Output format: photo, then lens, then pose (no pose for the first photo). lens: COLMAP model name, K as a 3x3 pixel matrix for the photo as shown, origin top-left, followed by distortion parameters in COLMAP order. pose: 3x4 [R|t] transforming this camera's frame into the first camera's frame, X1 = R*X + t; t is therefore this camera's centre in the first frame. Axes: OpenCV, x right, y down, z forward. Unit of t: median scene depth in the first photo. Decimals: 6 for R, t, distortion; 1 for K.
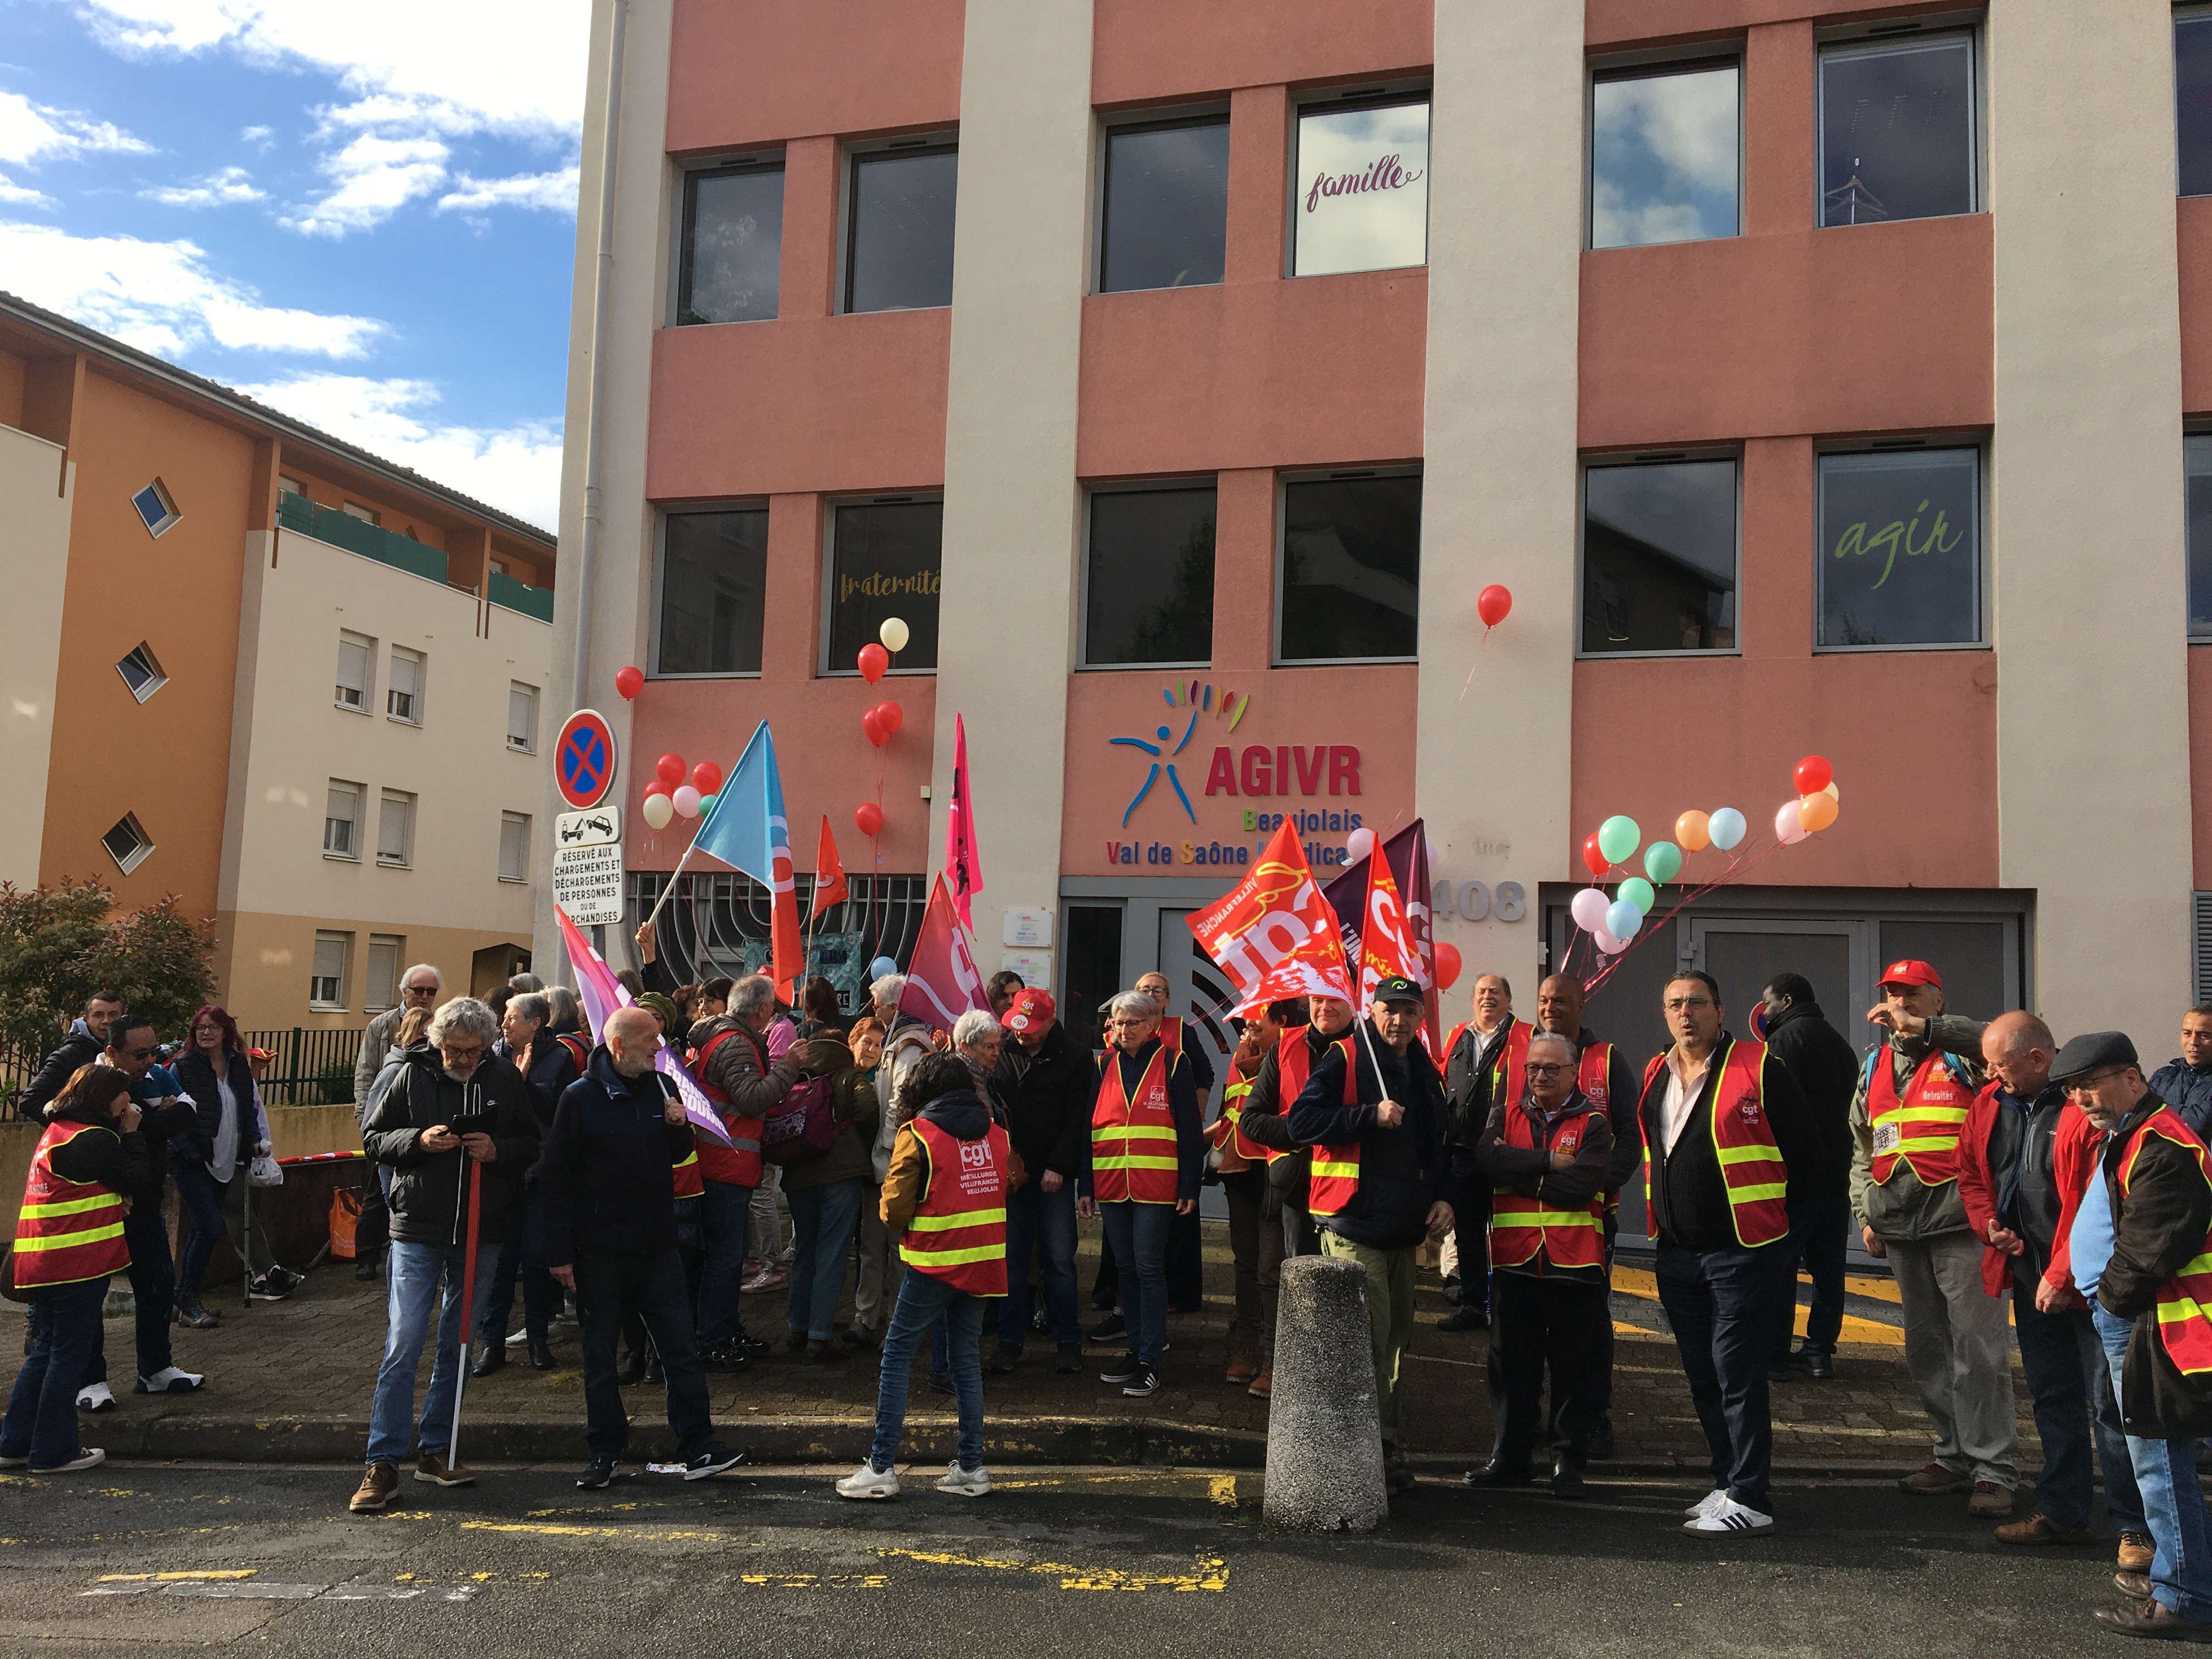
lens RADIAL K [[1841.2, 0, 1106.0], [0, 1841.2, 829.5], [0, 0, 1]] dist [0.029135, -0.003959]
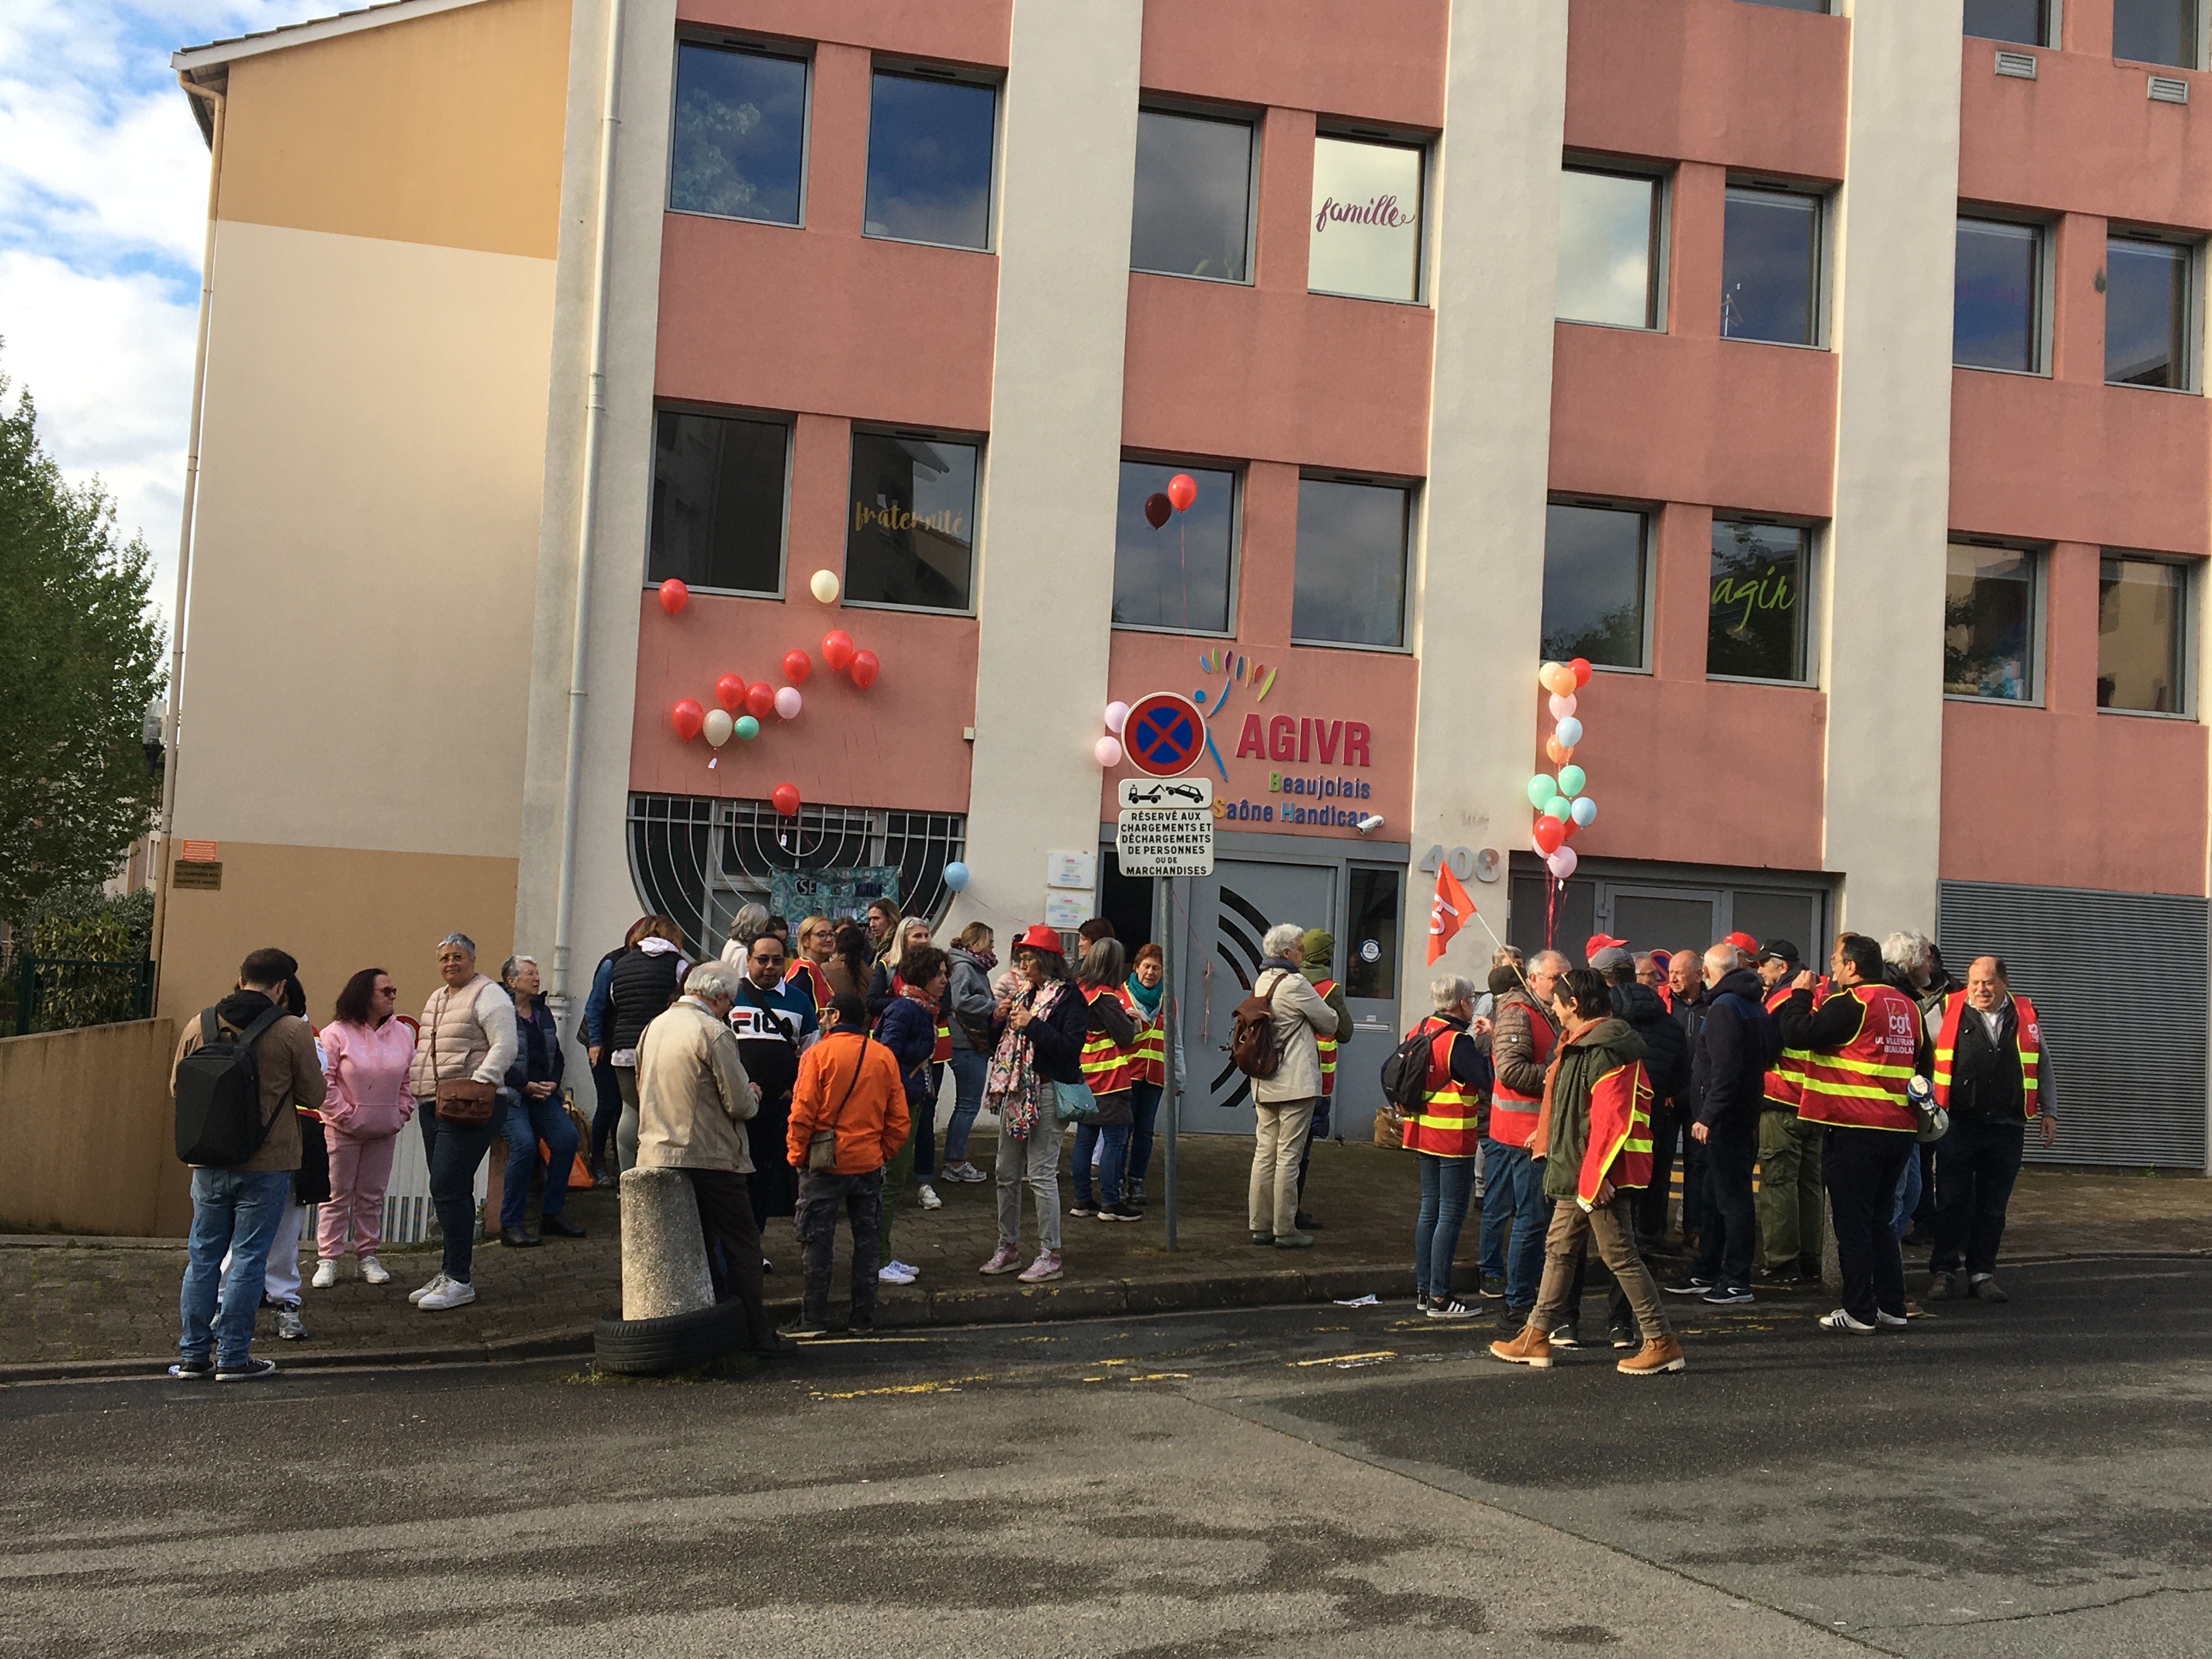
lens RADIAL K [[2376.6, 0, 1106.0], [0, 2376.6, 829.5], [0, 0, 1]] dist [-0.005906, 0.408495]
pose [[0.864492, 0.043893, 0.500727, -0.734582], [-0.070209, 0.996959, 0.033821, -0.018197], [-0.497719, -0.064393, 0.864944, -0.199726]]
